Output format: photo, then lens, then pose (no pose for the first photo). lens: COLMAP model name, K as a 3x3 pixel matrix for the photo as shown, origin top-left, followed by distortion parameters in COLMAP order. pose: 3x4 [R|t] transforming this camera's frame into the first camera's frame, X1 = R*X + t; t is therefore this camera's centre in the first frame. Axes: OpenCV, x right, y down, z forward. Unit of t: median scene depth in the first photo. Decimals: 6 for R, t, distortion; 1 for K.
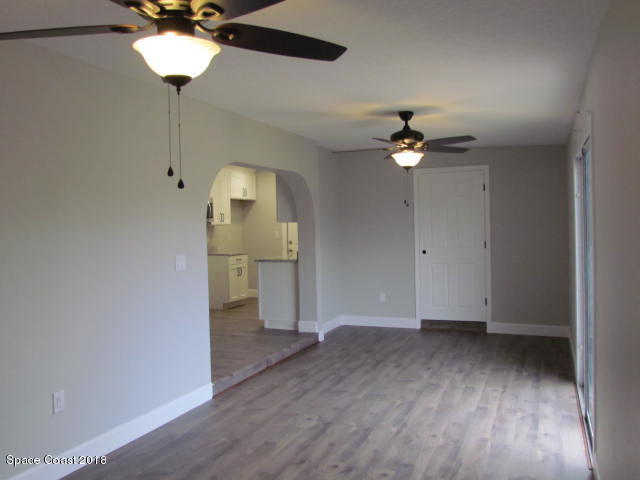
lens RADIAL K [[566.5, 0, 320.0], [0, 566.5, 240.0], [0, 0, 1]] dist [-0.008555, -0.010906]
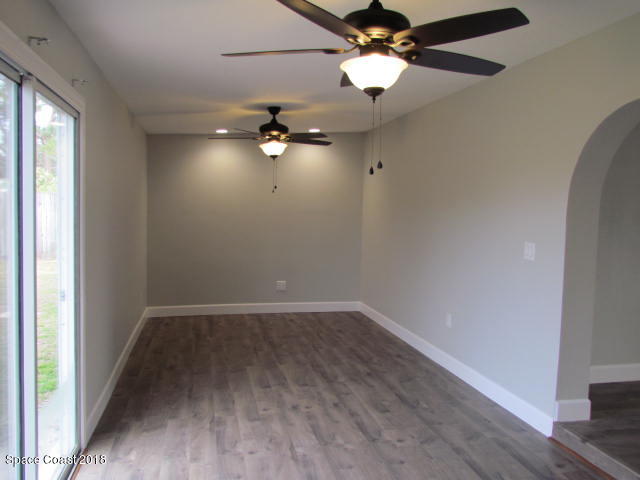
lens RADIAL K [[566.5, 0, 320.0], [0, 566.5, 240.0], [0, 0, 1]] dist [-0.008555, -0.010906]
pose [[-0.832231, 0.030228, -0.553604, 0.600265], [-0.024239, 0.995574, 0.090799, -0.059576], [0.553899, 0.088985, -0.827815, 1.796716]]
